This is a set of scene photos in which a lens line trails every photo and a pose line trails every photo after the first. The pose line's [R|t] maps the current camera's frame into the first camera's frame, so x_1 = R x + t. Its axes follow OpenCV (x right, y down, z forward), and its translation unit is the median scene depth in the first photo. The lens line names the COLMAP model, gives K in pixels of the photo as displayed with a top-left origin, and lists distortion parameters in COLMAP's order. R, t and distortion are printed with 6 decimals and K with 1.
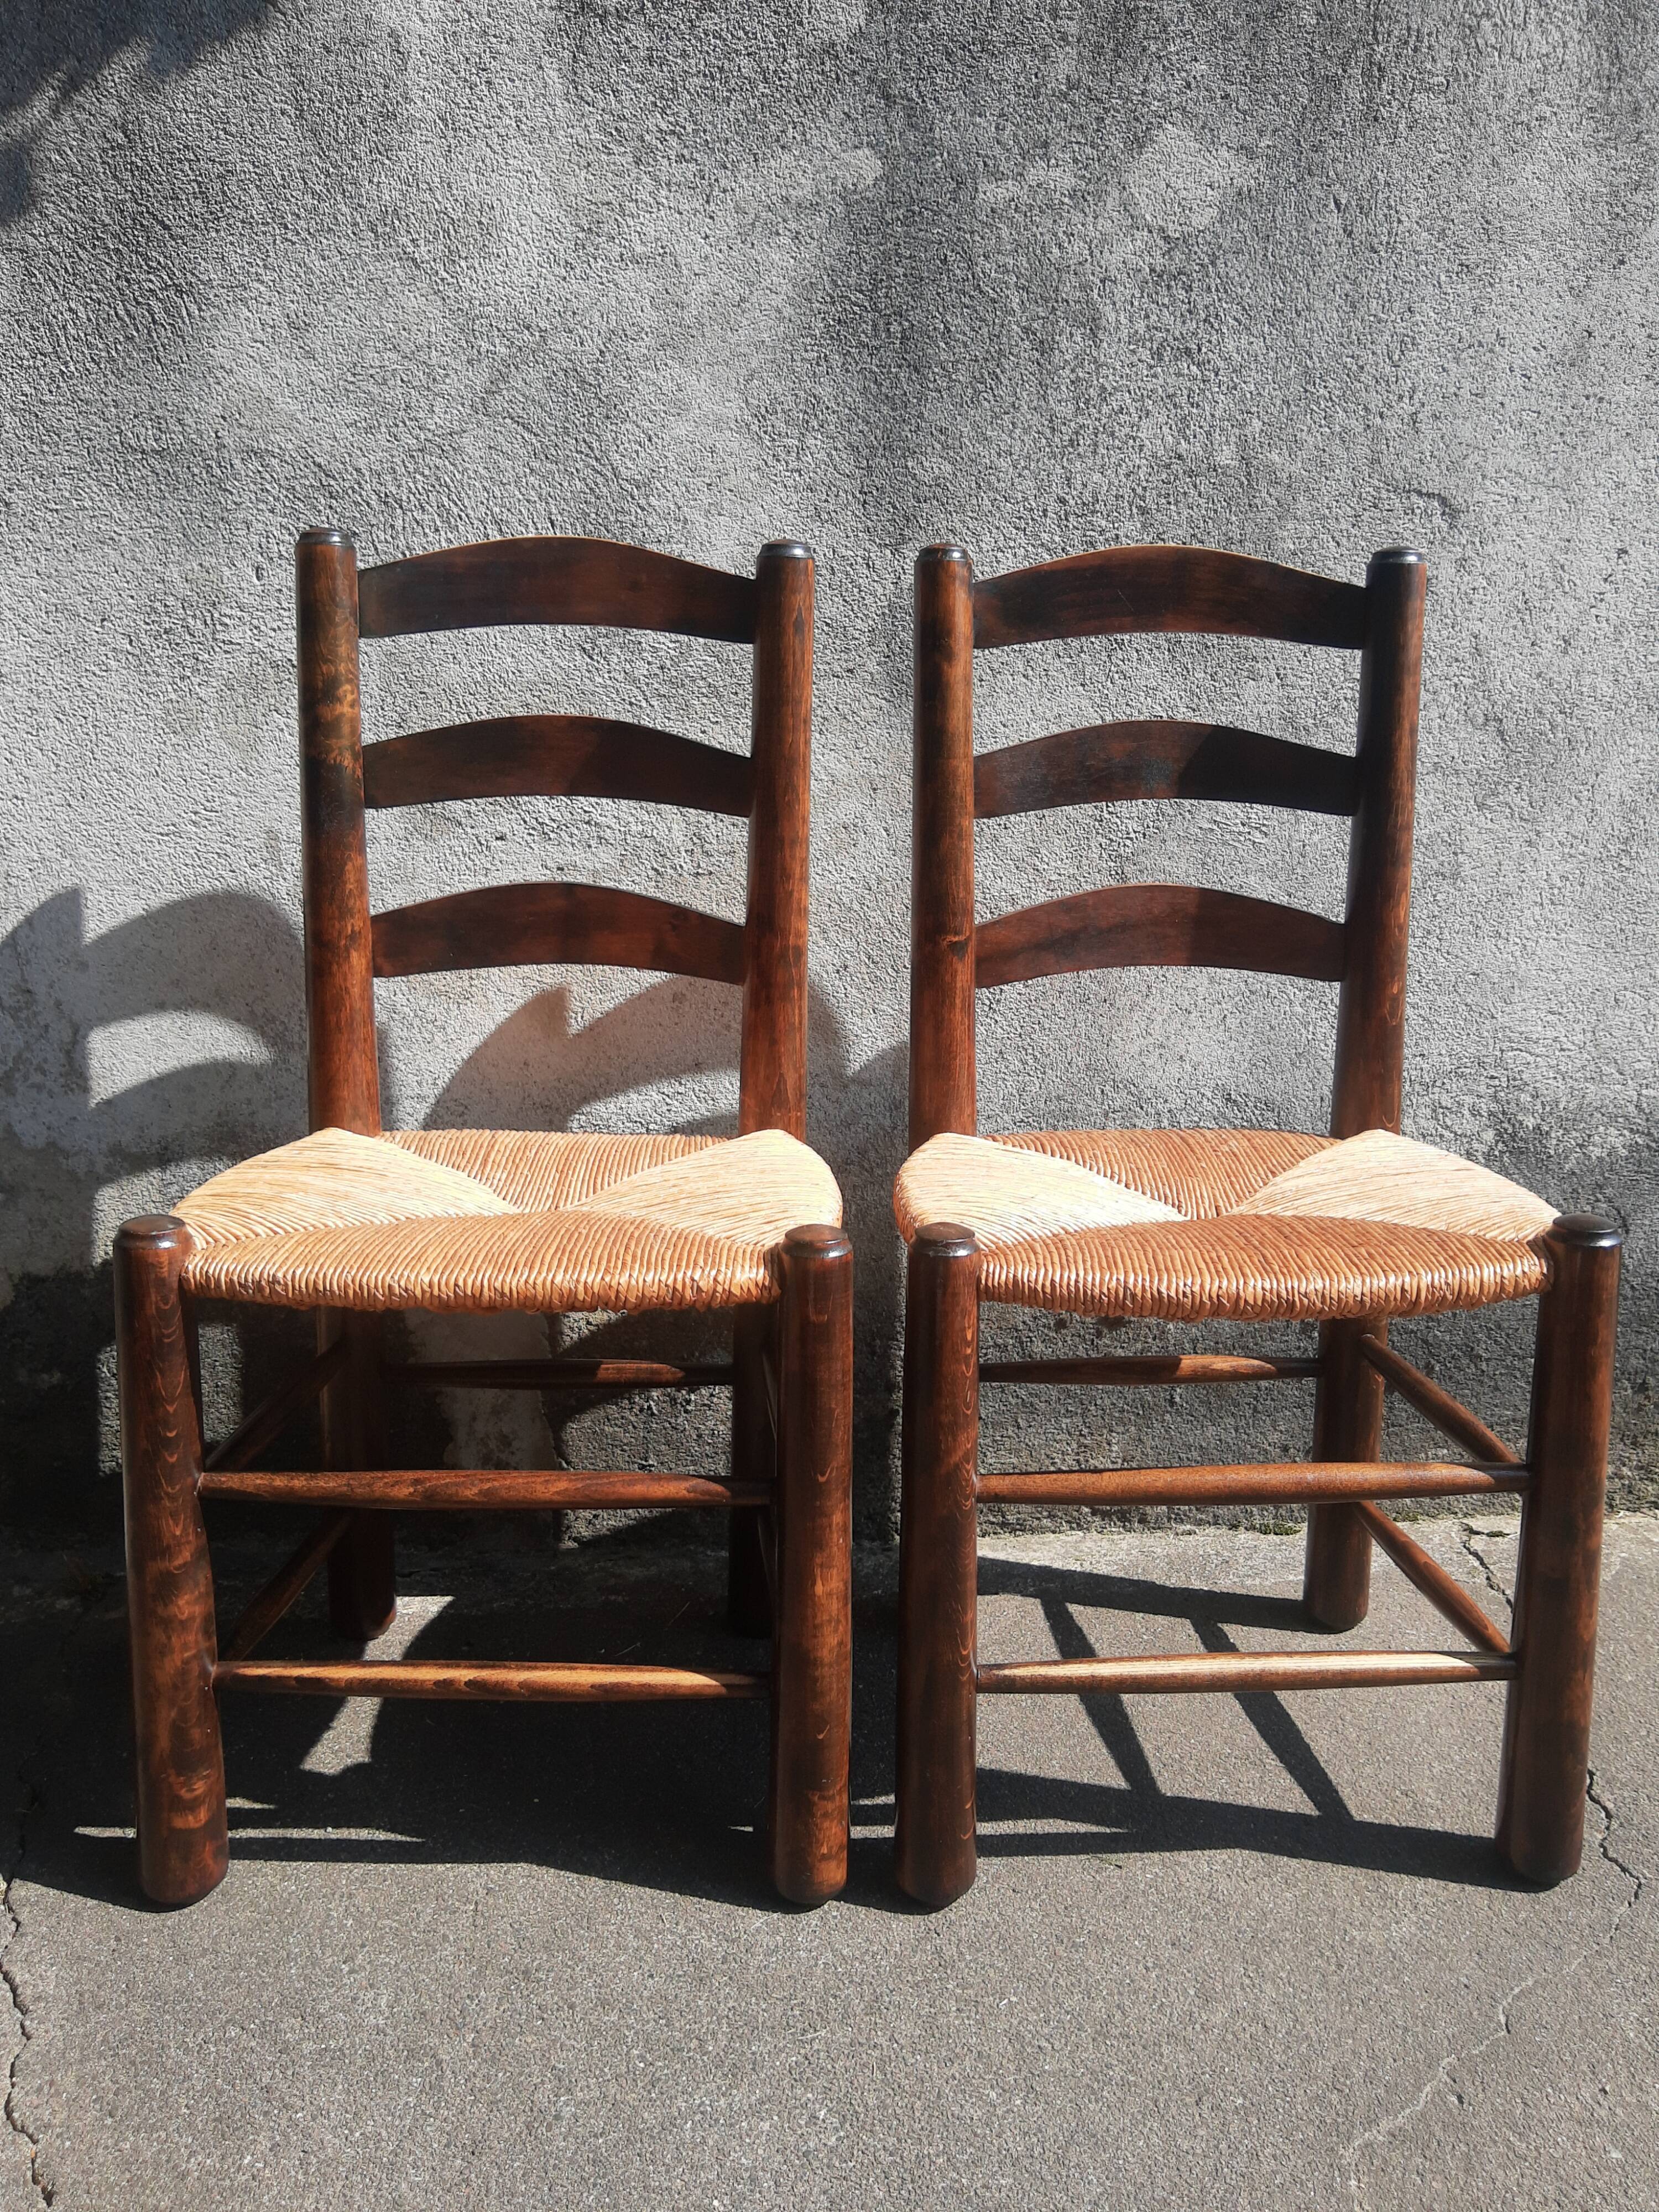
lens RADIAL K [[1769.0, 0, 851.1], [0, 1769.0, 1128.4], [0, 0, 1]] dist [-0.024708, 0.017528]
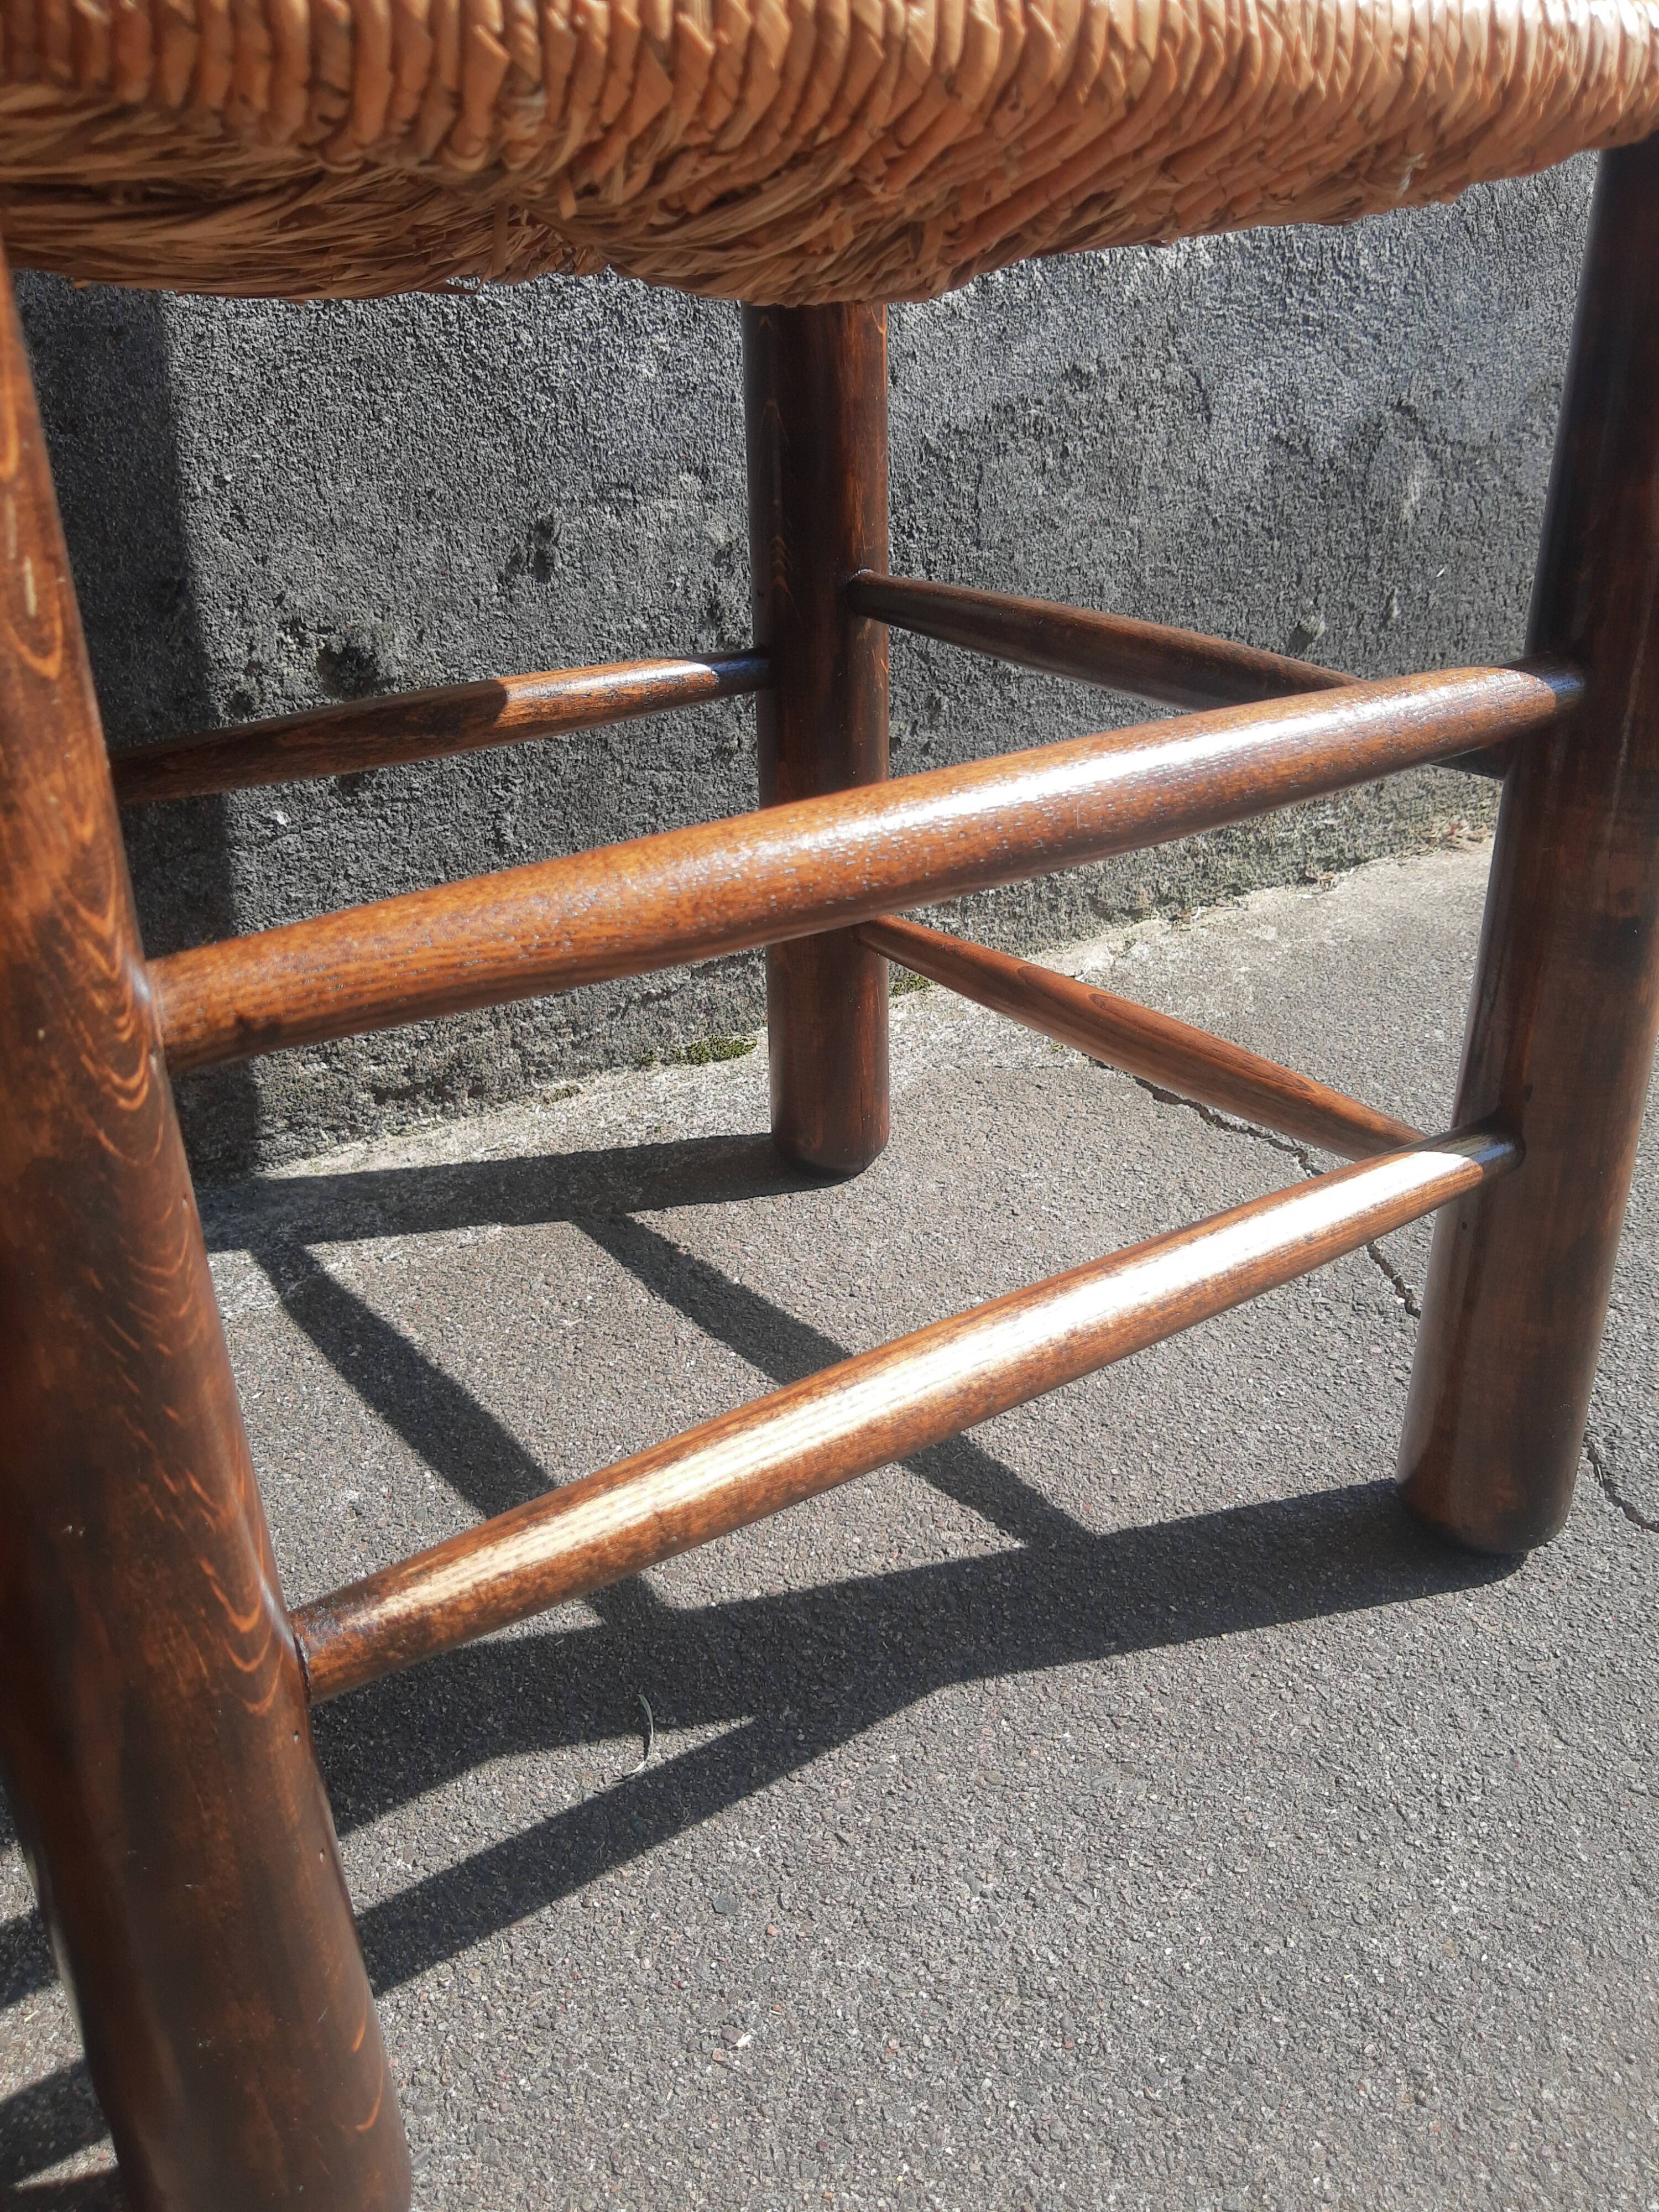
lens RADIAL K [[1769.0, 0, 864.5], [0, 1769.0, 1106.1], [0, 0, 1]] dist [-0.024708, 0.017528]
pose [[0.863791, -0.230654, 0.447954, 0.039358], [0.118857, 0.957253, 0.263703, 0.124976], [-0.489630, -0.174542, 0.854282, 0.604269]]
